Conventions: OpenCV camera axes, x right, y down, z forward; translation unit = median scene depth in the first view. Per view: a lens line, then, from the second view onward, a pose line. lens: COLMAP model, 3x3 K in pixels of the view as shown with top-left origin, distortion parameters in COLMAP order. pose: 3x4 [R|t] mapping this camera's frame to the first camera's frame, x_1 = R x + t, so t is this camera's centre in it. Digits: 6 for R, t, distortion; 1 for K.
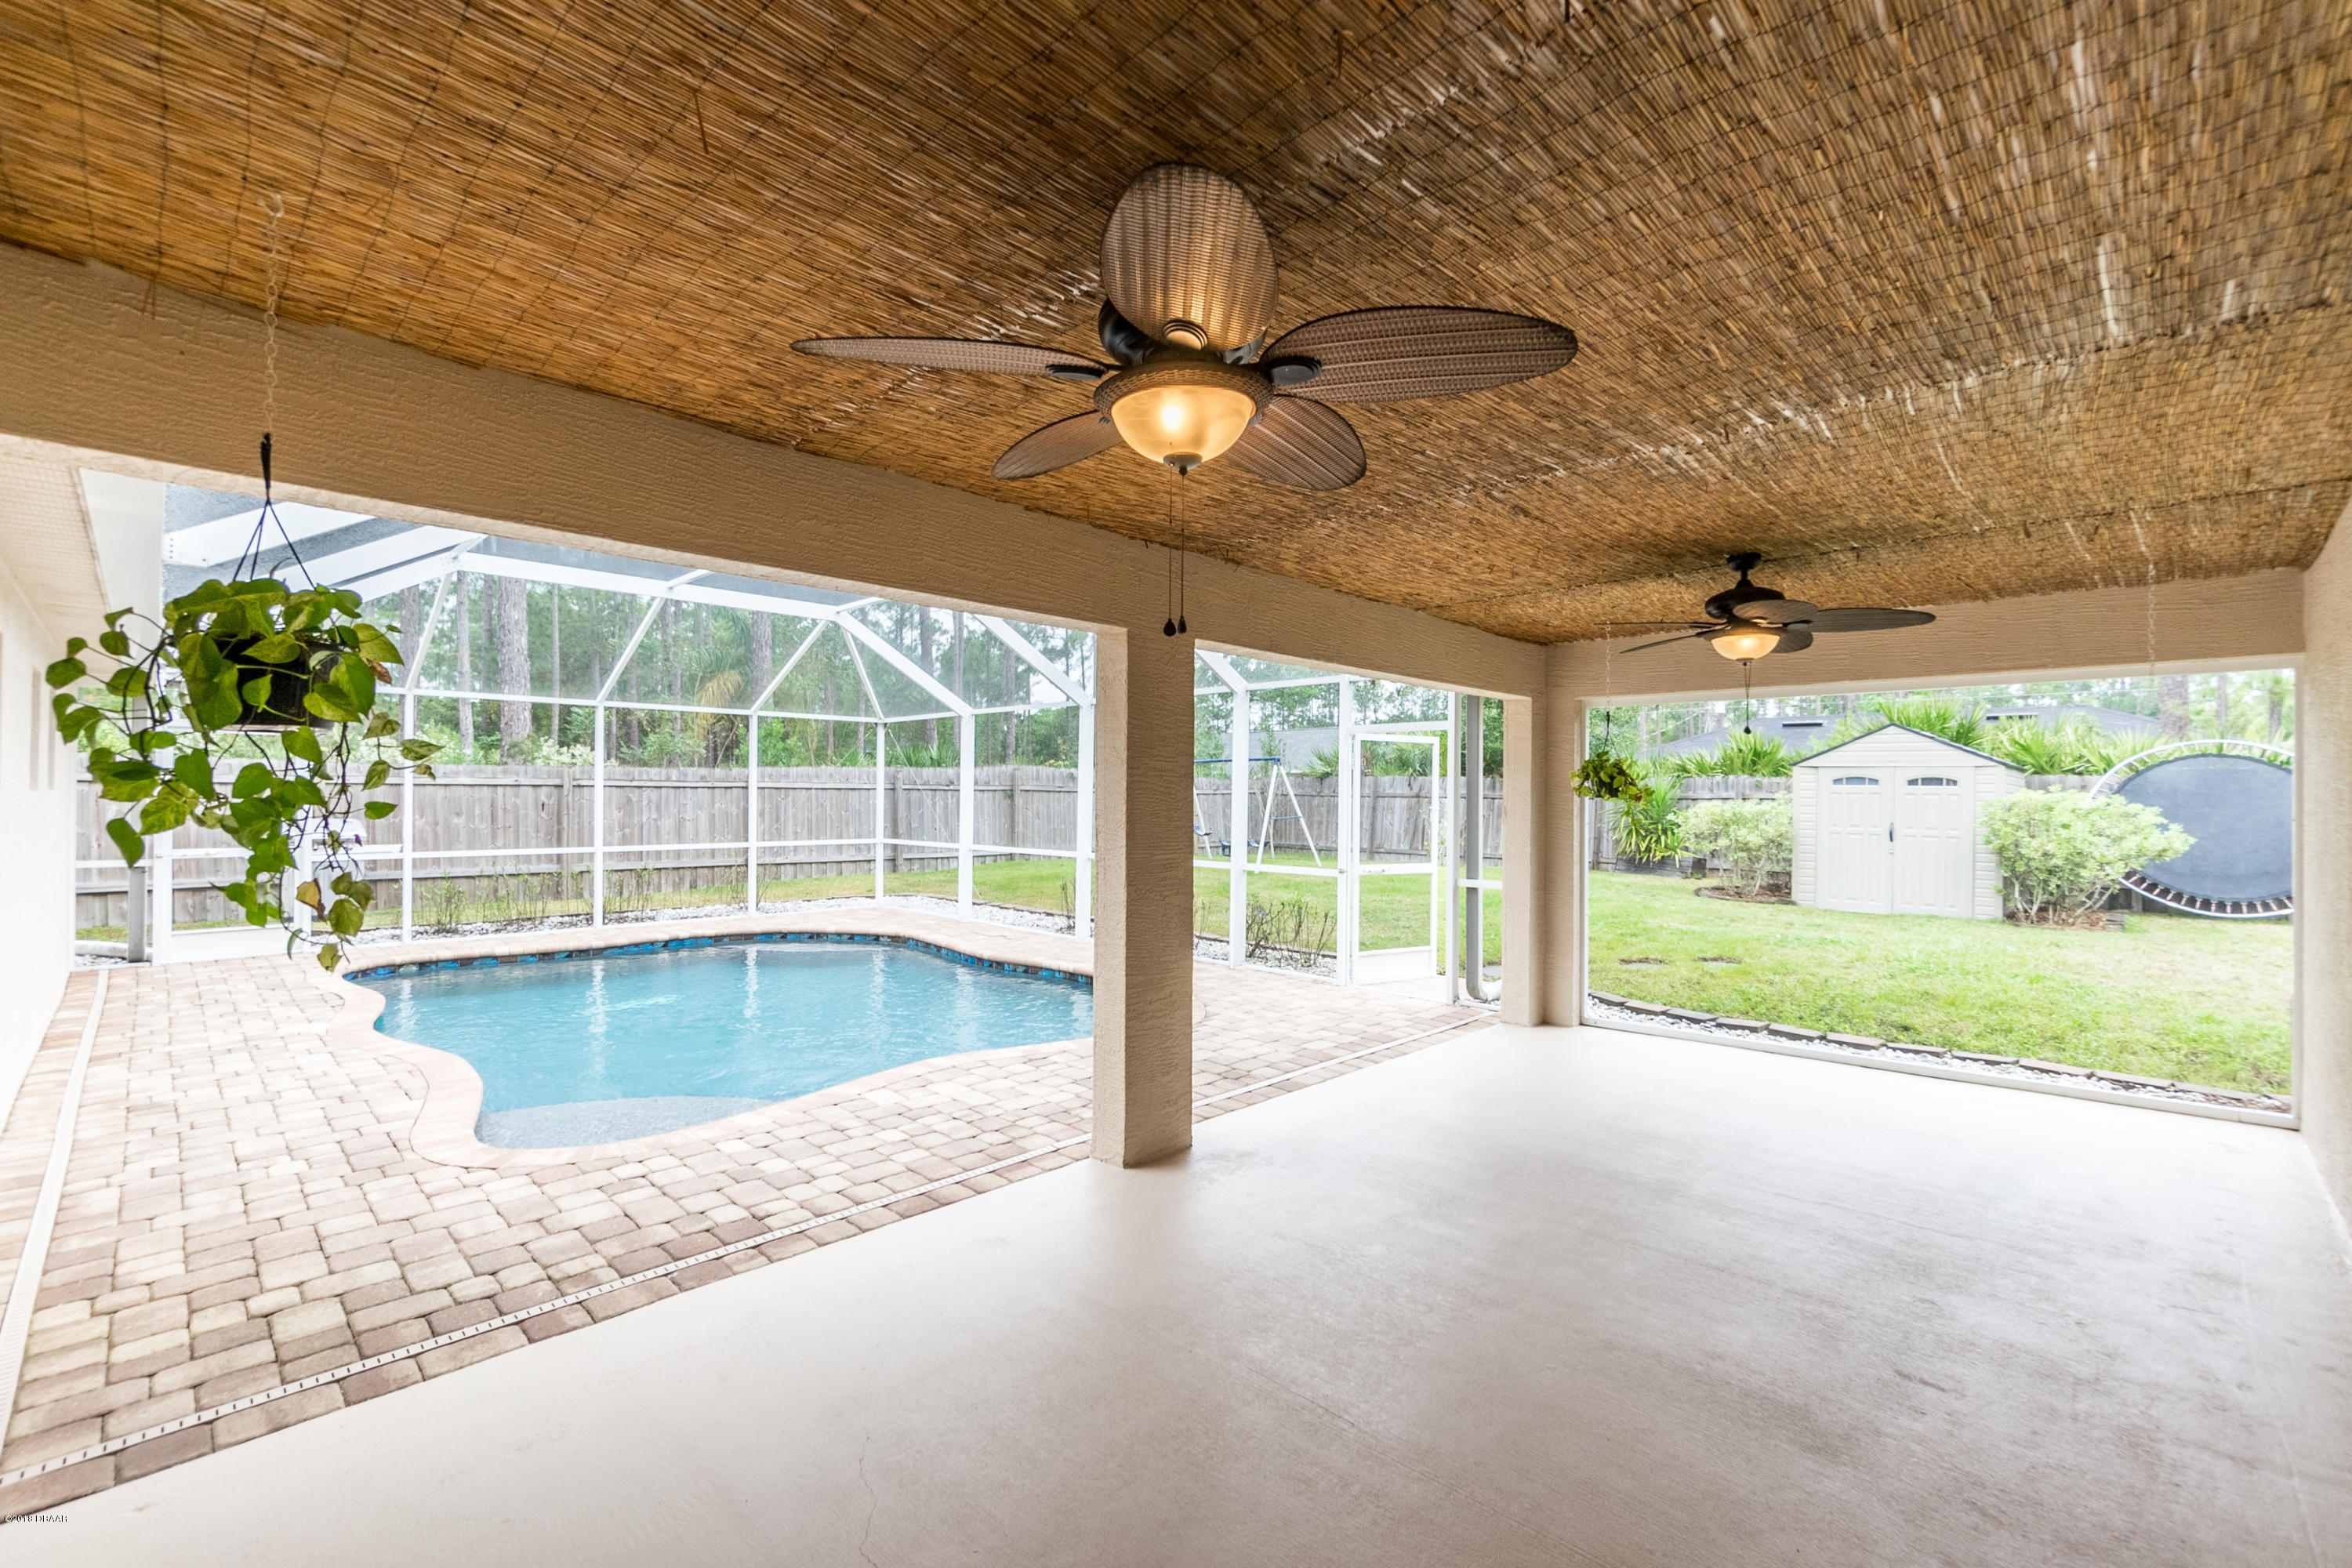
lens RADIAL K [[1016.9, 0, 1168.0], [0, 1016.9, 788.8], [0, 0, 1]] dist [-0.006404, 0.001262]
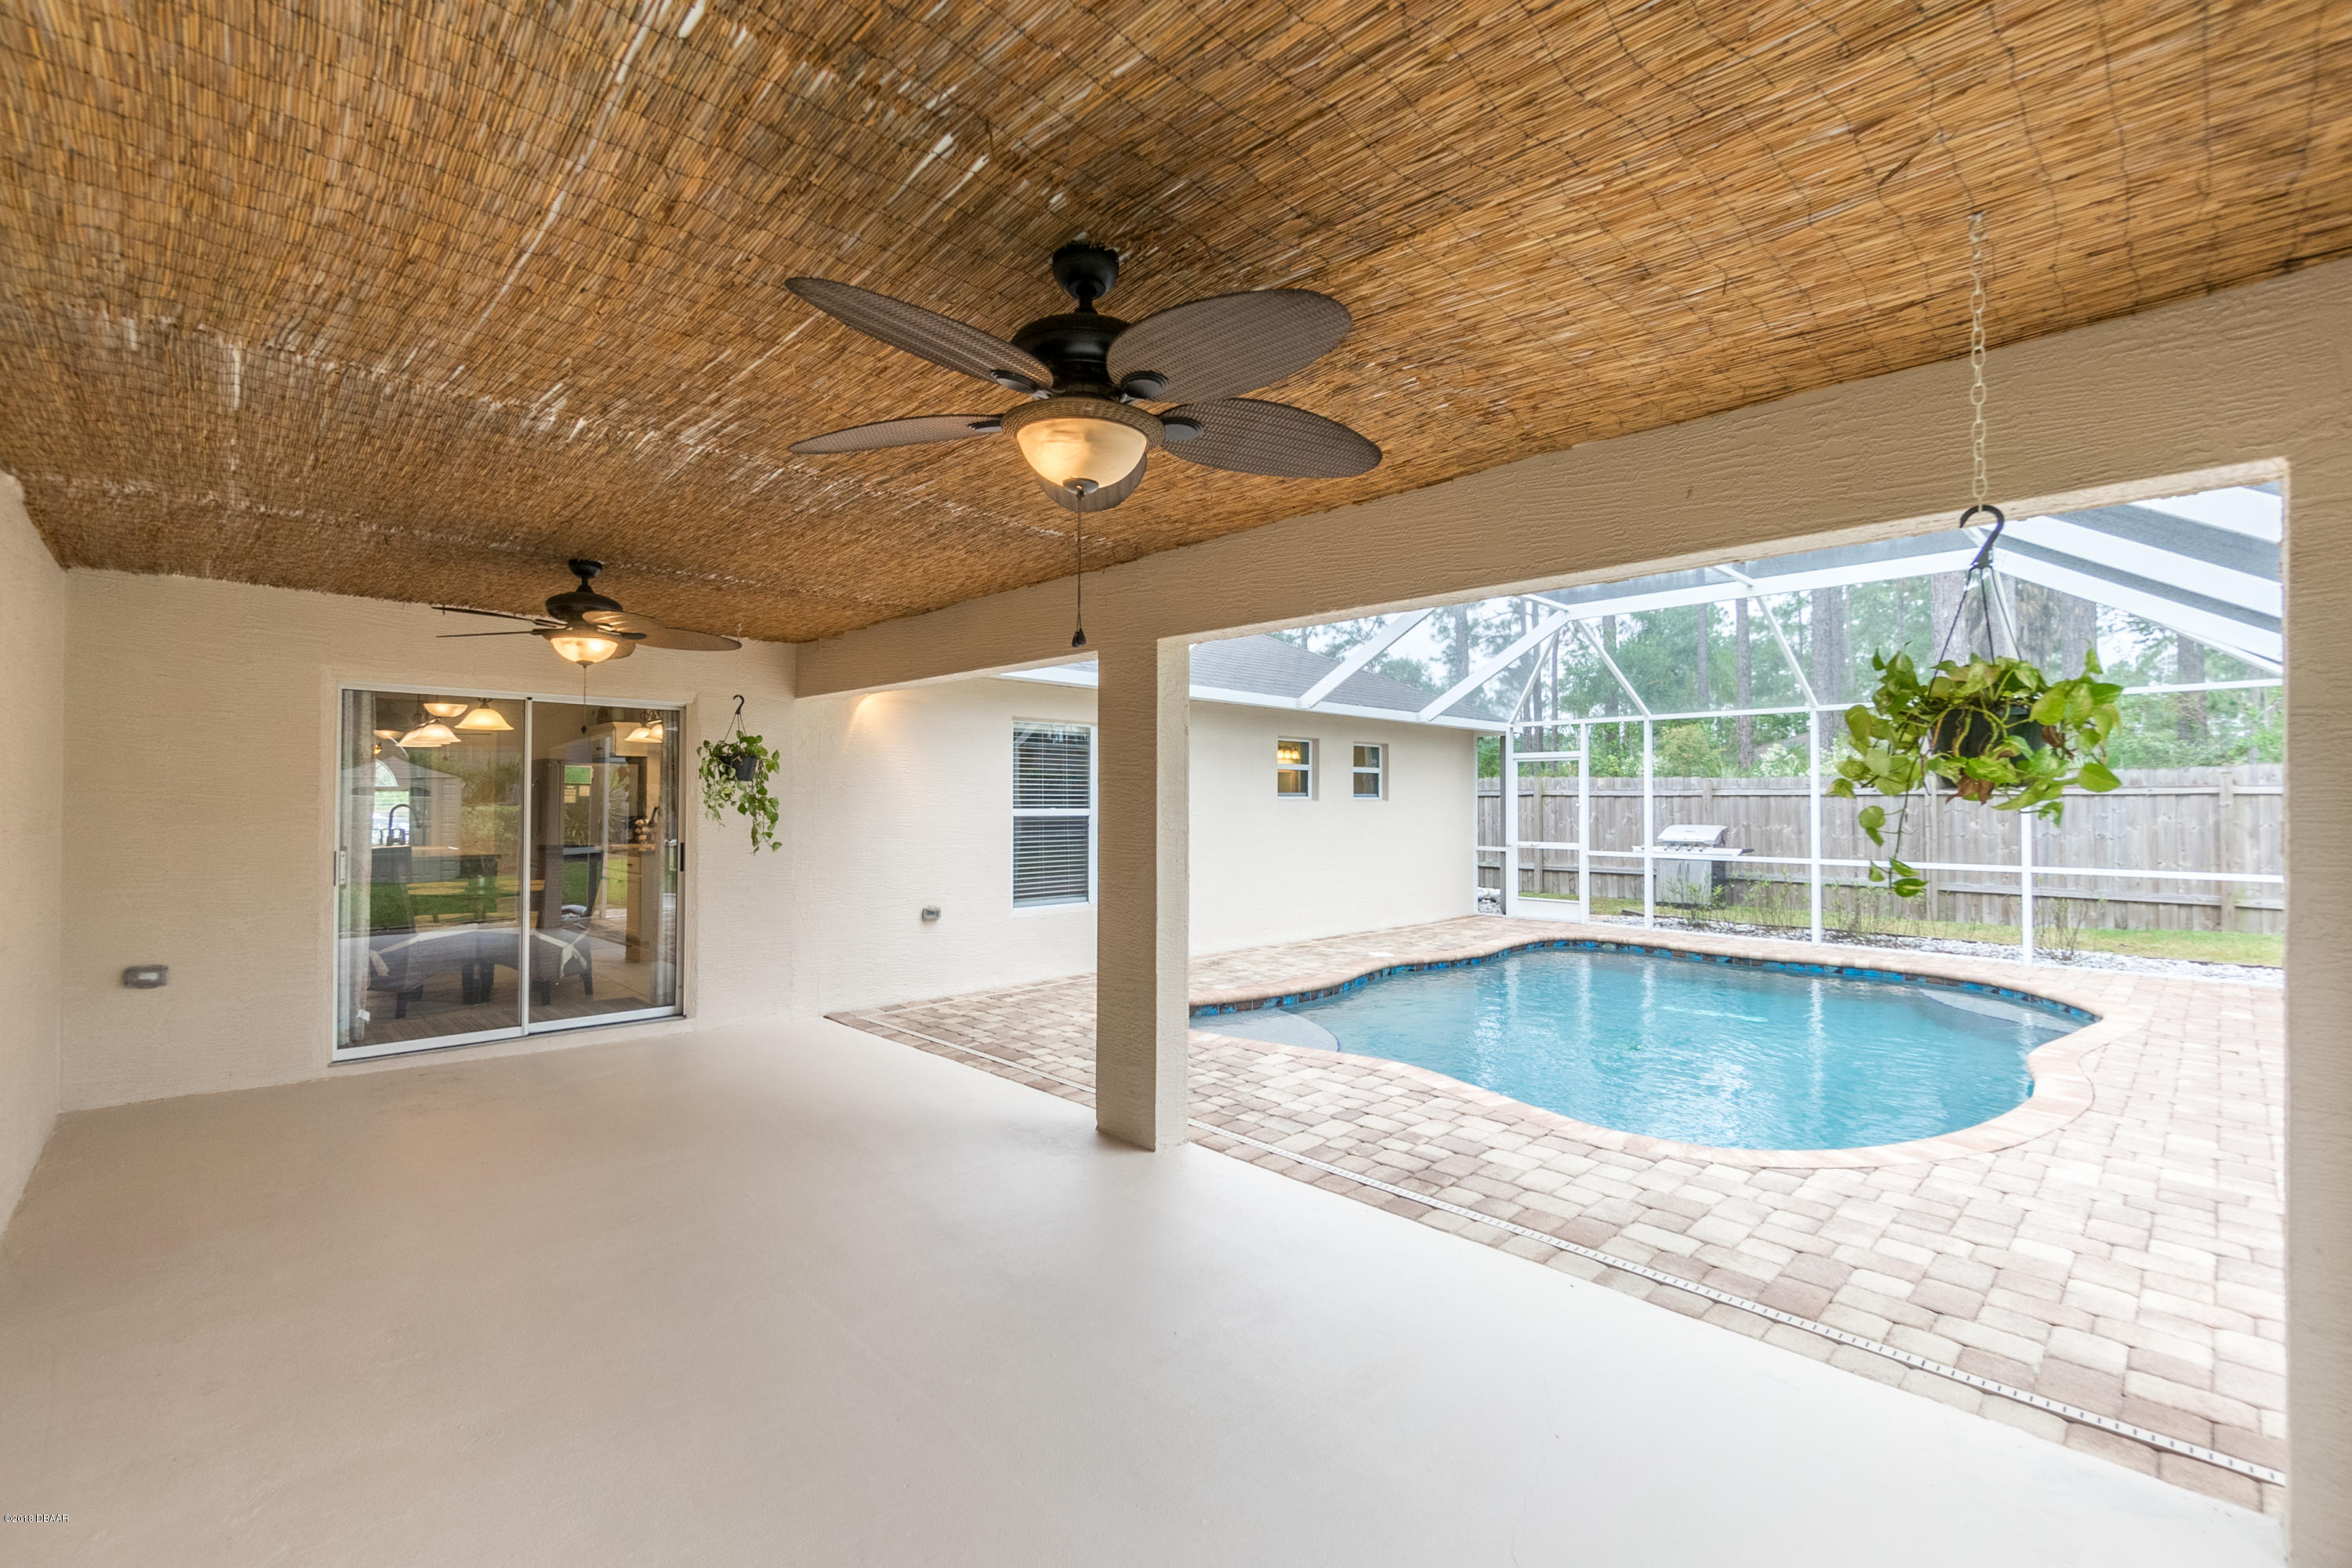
lens RADIAL K [[1016.9, 0, 1164.1], [0, 1016.9, 792.7], [0, 0, 1]] dist [-0.006404, 0.001262]
pose [[-0.038891, -0.015406, -0.999125, 0.799330], [0.004820, 0.999867, -0.015605, 0.013631], [0.999232, -0.005423, -0.038811, 0.824259]]
